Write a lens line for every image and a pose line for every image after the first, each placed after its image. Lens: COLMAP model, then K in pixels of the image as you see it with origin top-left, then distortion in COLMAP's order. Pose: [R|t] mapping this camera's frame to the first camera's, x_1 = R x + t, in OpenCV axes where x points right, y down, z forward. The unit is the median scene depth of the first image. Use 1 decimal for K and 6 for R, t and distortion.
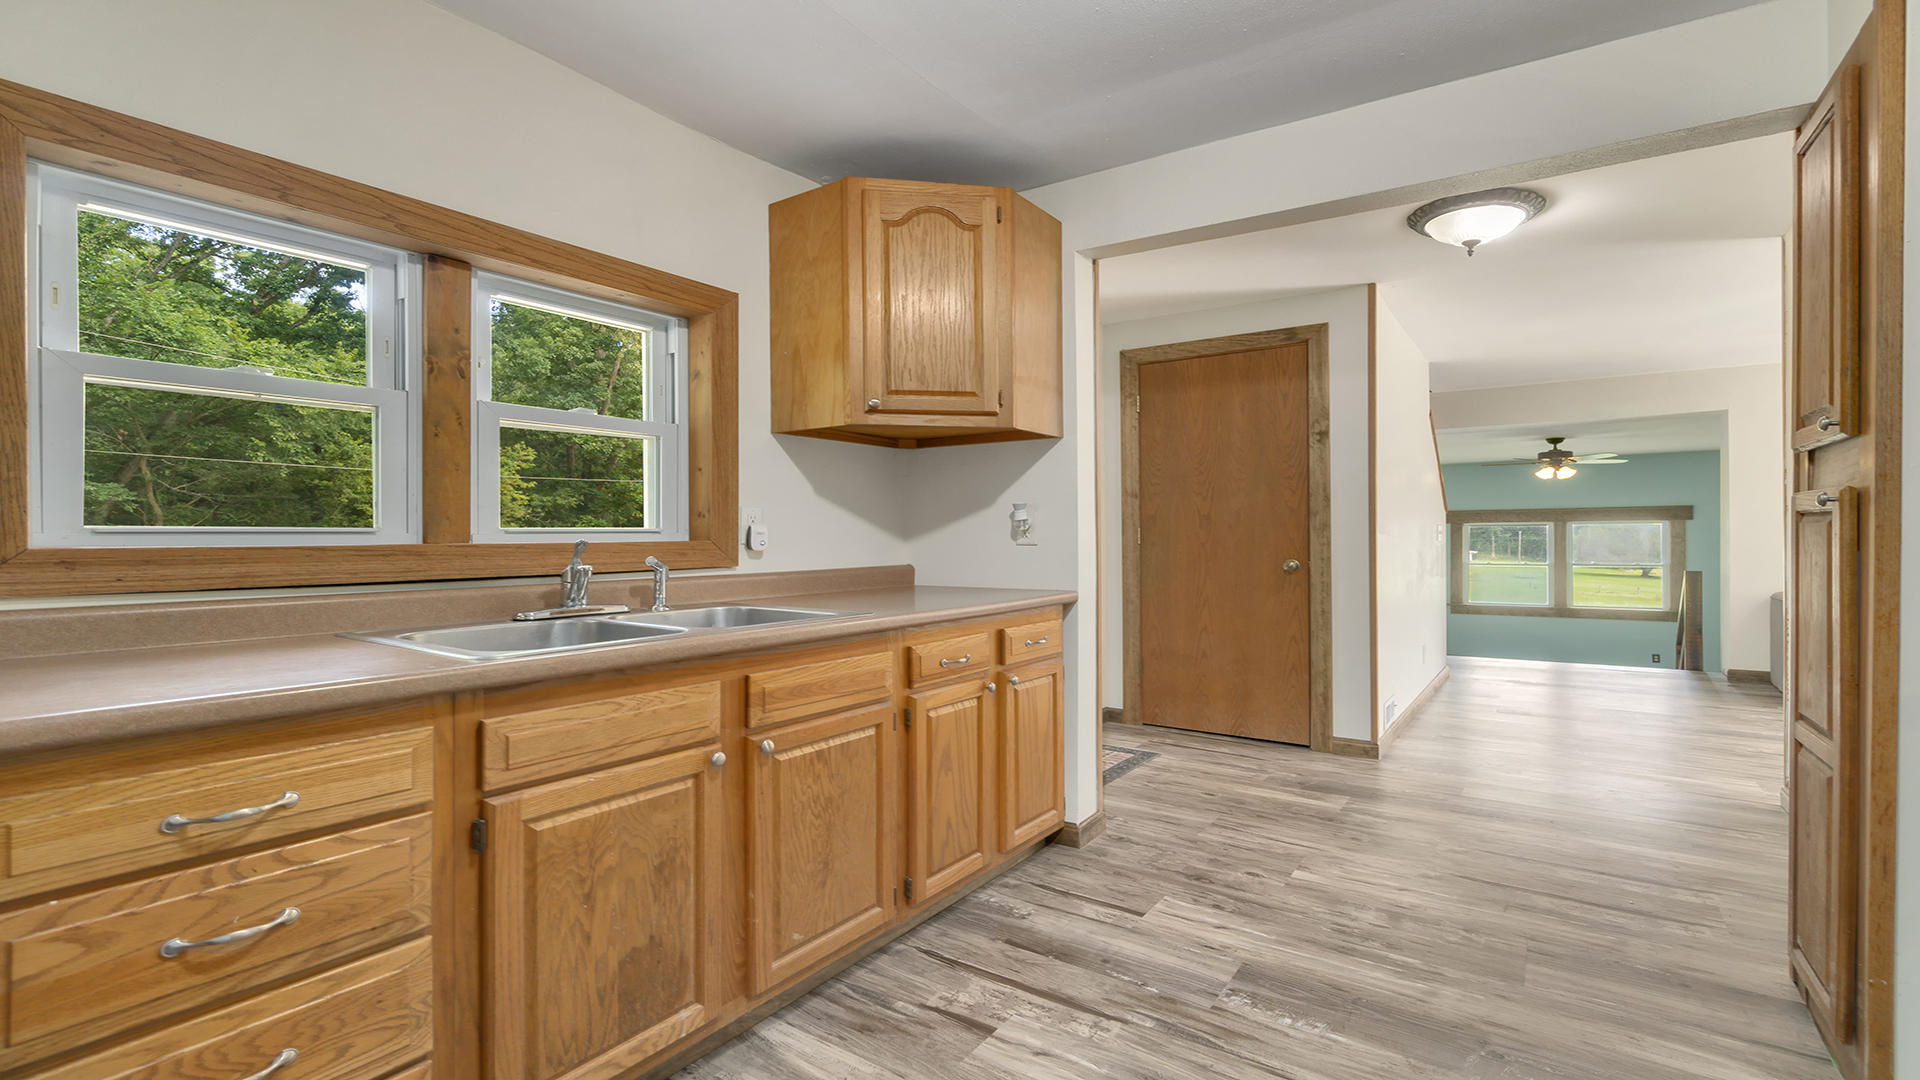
lens RADIAL K [[843.7, 0, 960.9], [0, 843.7, 536.6], [0, 0, 1]] dist [-0.007562, 0.002382]
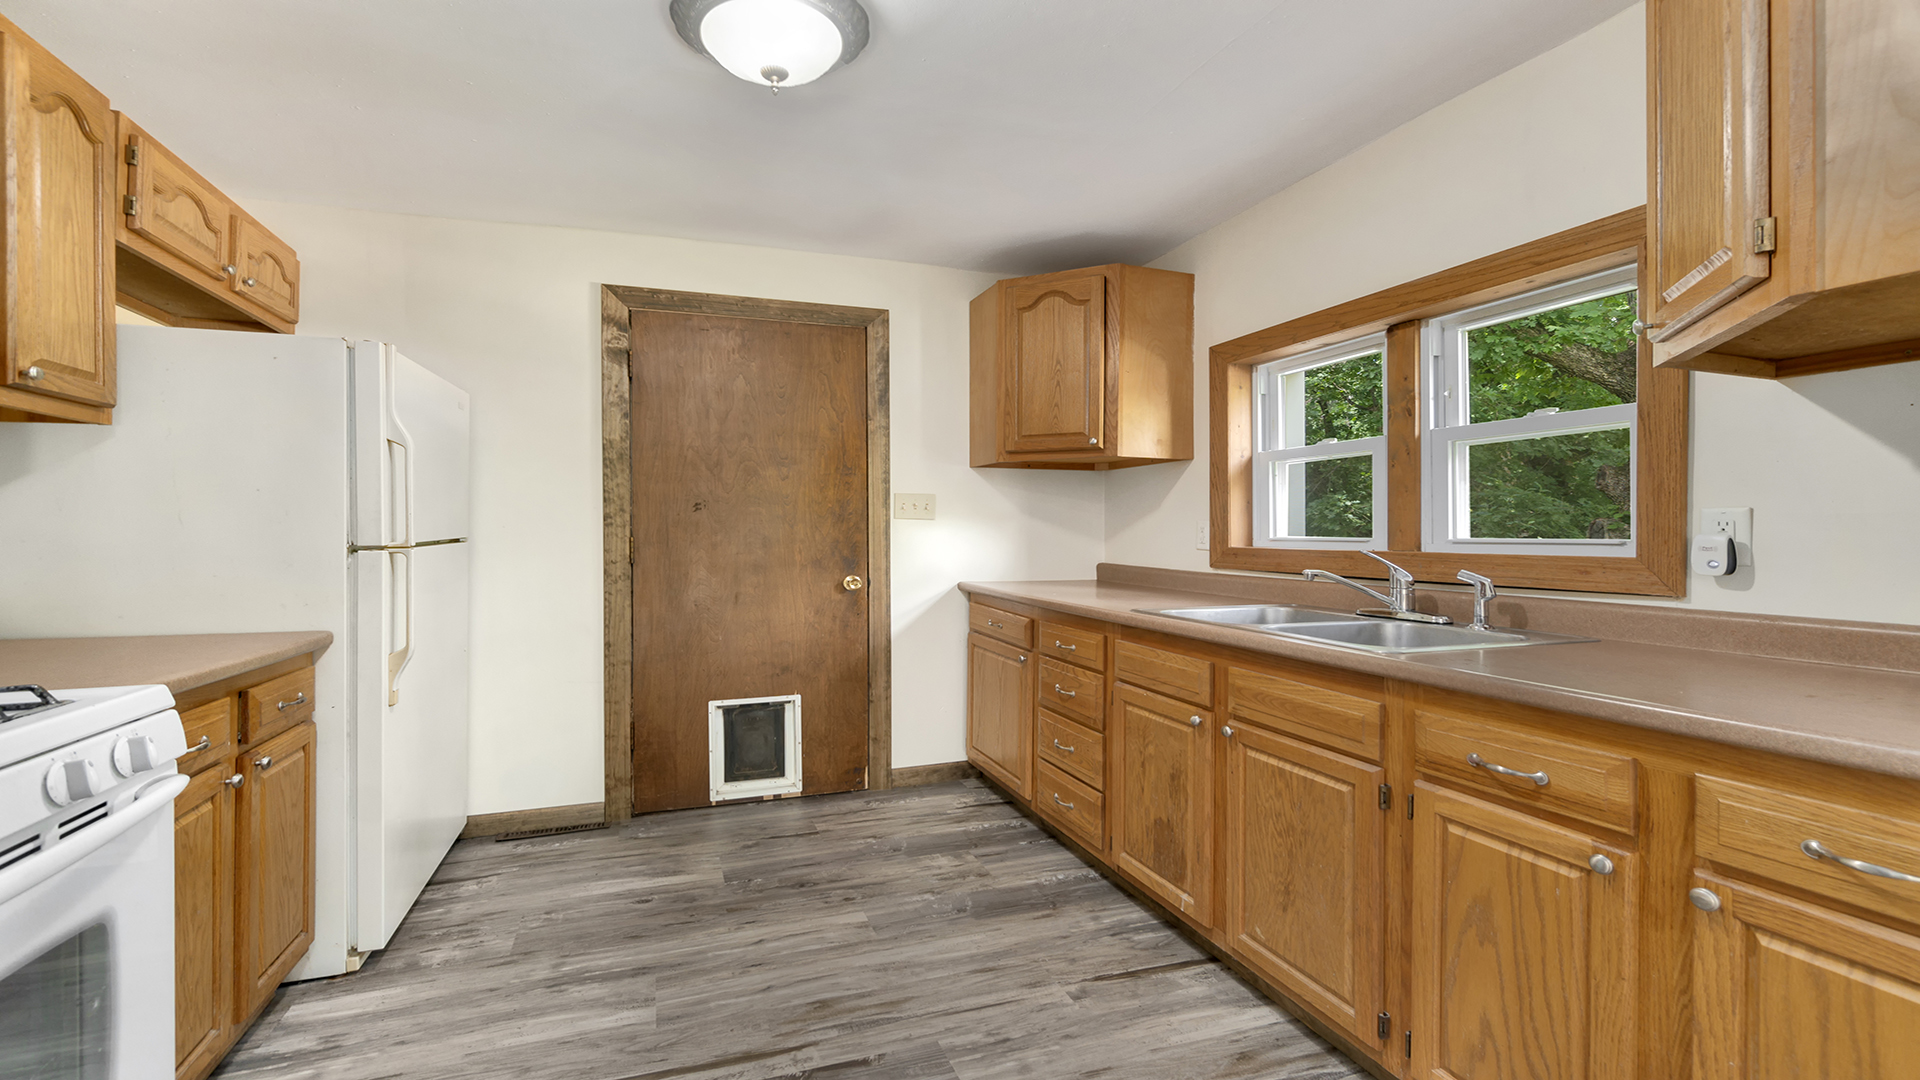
lens RADIAL K [[843.7, 0, 935.5], [0, 843.7, 527.9], [0, 0, 1]] dist [-0.007562, 0.002382]
pose [[-0.573586, 0.002598, -0.819141, 0.876554], [-0.004337, 0.999971, 0.006208, -0.032123], [0.819134, 0.007113, -0.573559, 1.243256]]
